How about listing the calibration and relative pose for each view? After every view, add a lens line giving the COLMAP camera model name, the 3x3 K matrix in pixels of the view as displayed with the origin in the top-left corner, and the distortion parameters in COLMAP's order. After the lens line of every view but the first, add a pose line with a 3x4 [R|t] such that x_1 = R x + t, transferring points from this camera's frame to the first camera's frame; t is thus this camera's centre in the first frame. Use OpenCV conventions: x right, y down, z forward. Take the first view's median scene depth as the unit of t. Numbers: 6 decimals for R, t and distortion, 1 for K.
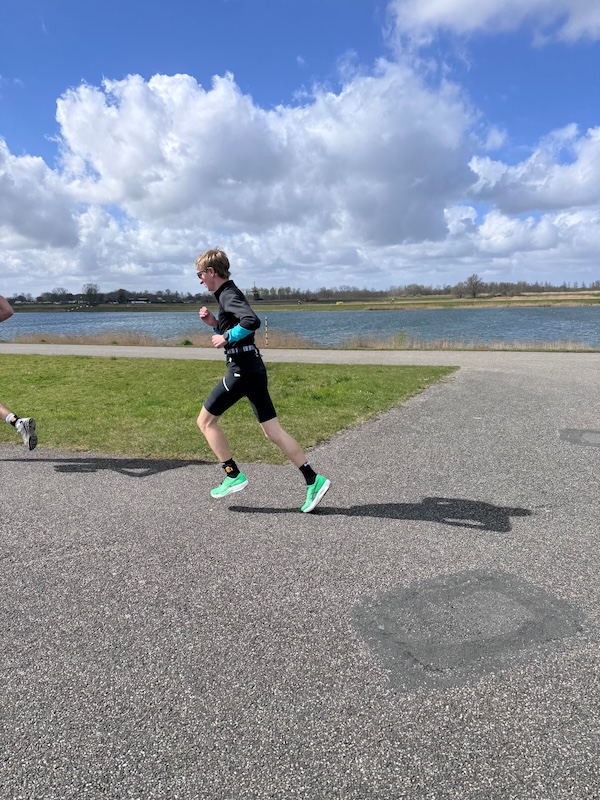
lens RADIAL K [[555.0, 0, 301.1], [0, 555.0, 400.7], [0, 0, 1]] dist [0.012553, -0.003364]
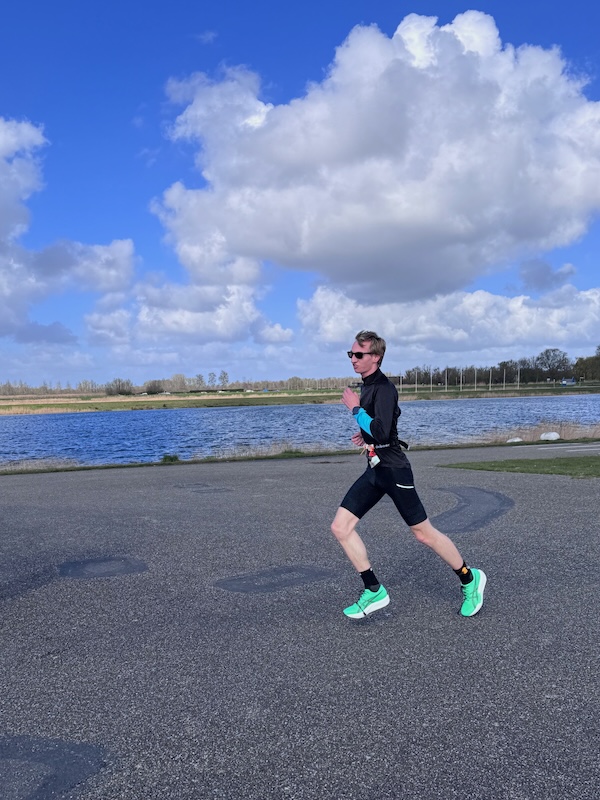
lens RADIAL K [[923.9, 0, 300.3], [0, 923.9, 400.6], [0, 0, 1]] dist [-0.017866, 0.000000]
pose [[0.757360, -0.003791, 0.652986, -0.153852], [0.125831, 0.982089, -0.140243, 0.058337], [-0.640759, 0.188380, 0.744272, -0.283976]]
